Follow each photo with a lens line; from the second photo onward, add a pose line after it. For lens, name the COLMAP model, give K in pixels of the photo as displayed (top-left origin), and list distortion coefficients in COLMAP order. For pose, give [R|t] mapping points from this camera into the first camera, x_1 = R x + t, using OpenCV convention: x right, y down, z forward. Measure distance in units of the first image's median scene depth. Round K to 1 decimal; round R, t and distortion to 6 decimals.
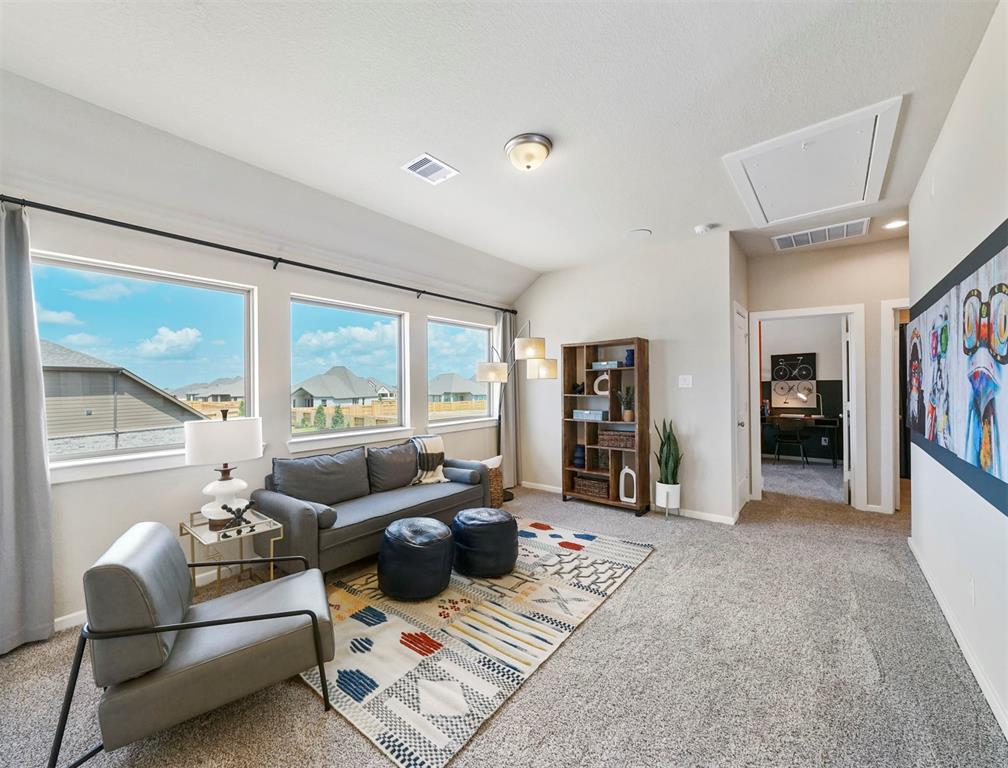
lens RADIAL K [[388.1, 0, 494.5], [0, 388.1, 386.7], [0, 0, 1]] dist [0.003429, -0.000044]
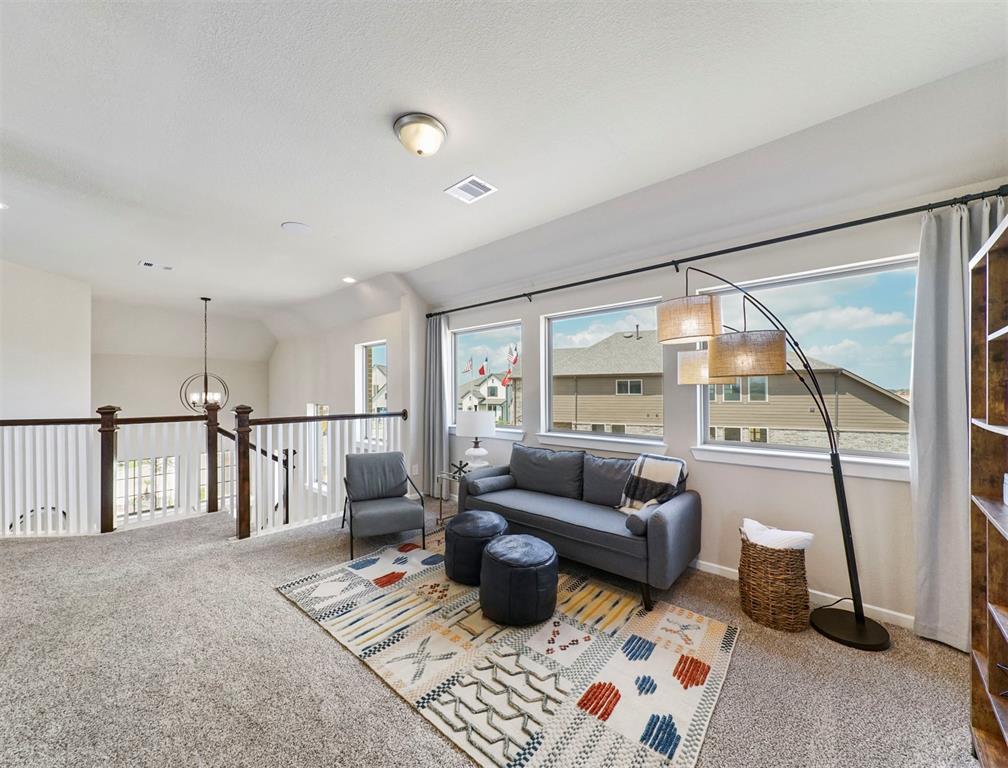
lens RADIAL K [[388.1, 0, 494.5], [0, 388.1, 386.7], [0, 0, 1]] dist [0.003429, -0.000044]
pose [[-0.027777, -0.000509, -0.999614, 0.749435], [0.002332, 0.999997, -0.000574, -0.012413], [0.999611, -0.002347, -0.027776, 0.900630]]
